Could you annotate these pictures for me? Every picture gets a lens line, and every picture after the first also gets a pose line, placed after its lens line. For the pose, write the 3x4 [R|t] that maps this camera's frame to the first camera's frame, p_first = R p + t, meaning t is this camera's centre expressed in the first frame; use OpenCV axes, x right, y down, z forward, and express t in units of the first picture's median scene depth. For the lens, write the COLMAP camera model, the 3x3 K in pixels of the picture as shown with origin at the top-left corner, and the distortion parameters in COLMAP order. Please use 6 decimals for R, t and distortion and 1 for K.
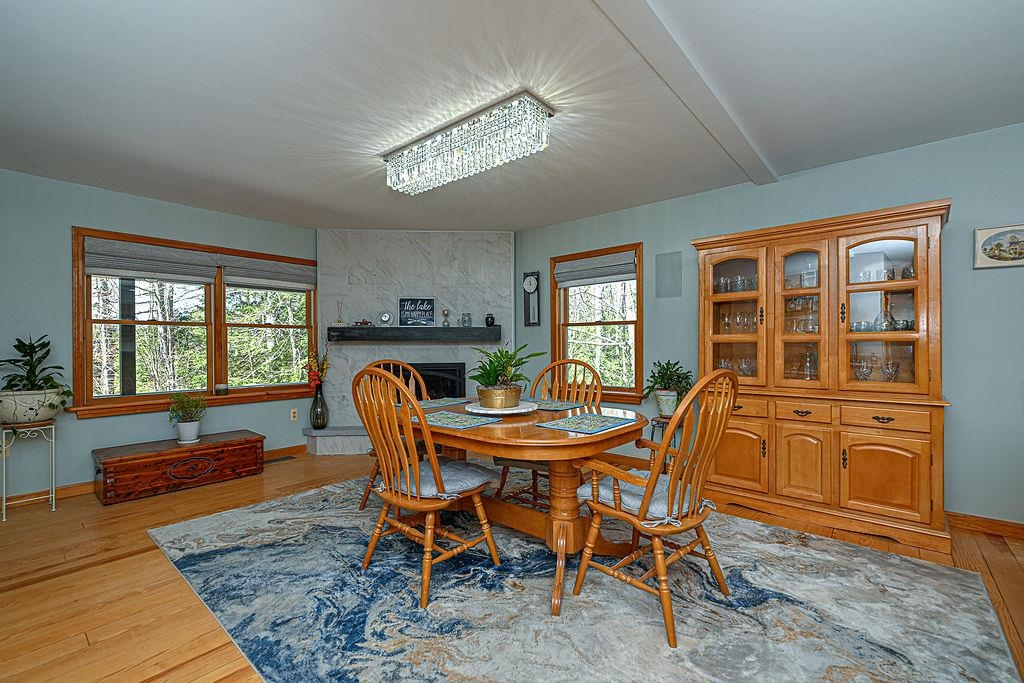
lens RADIAL K [[444.7, 0, 518.5], [0, 444.7, 345.7], [0, 0, 1]] dist [-0.001859, -0.000430]
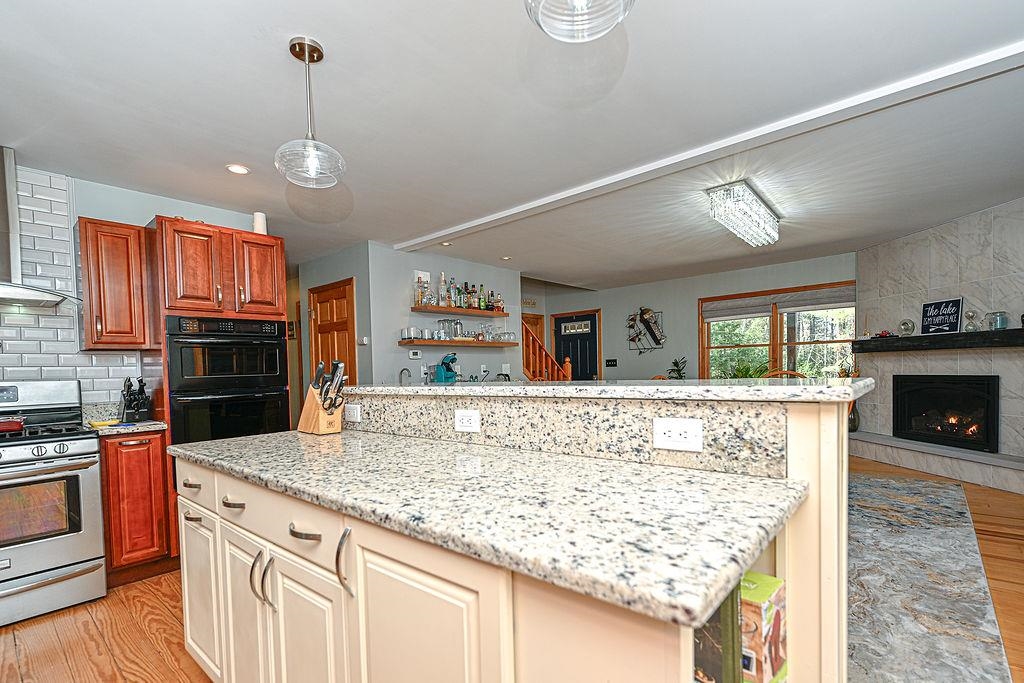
lens RADIAL K [[471.7, 0, 515.3], [0, 471.7, 381.7], [0, 0, 1]] dist [-0.001259, -0.000121]
pose [[-0.006139, 0.034318, -0.999392, 0.970150], [0.030926, 0.998939, 0.034112, -0.007641], [0.999503, -0.030698, -0.007193, 0.218111]]
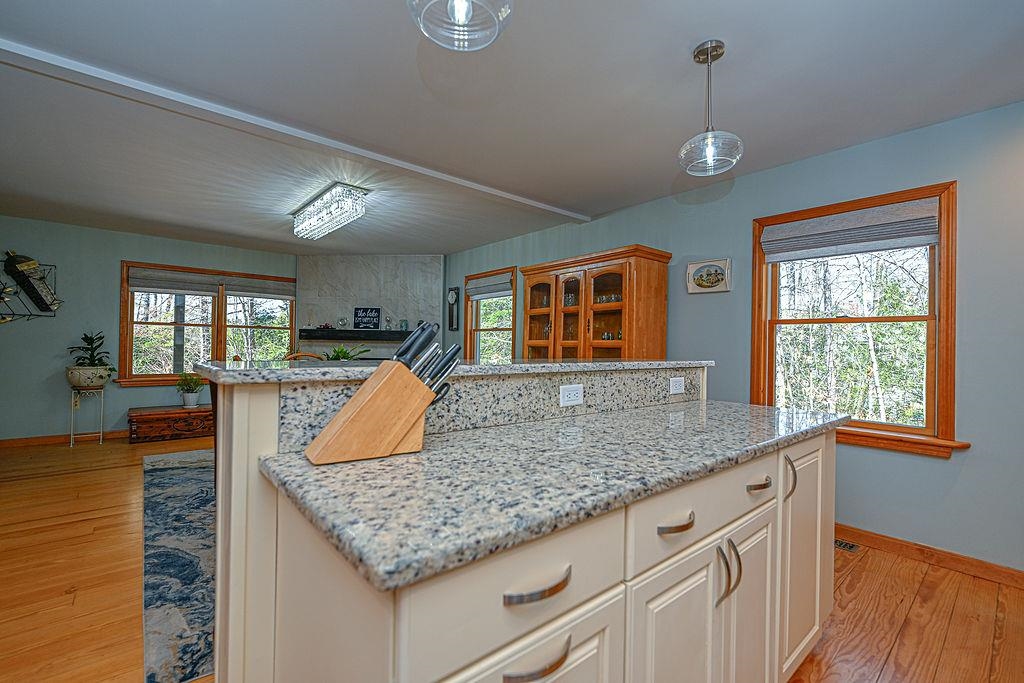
lens RADIAL K [[444.7, 0, 518.5], [0, 444.7, 345.7], [0, 0, 1]] dist [-0.001859, -0.000430]
pose [[0.987684, 0.022848, -0.154783, 0.549099], [-0.023549, 0.999719, -0.002699, -0.004316], [0.154678, 0.006311, 0.987945, -0.273364]]
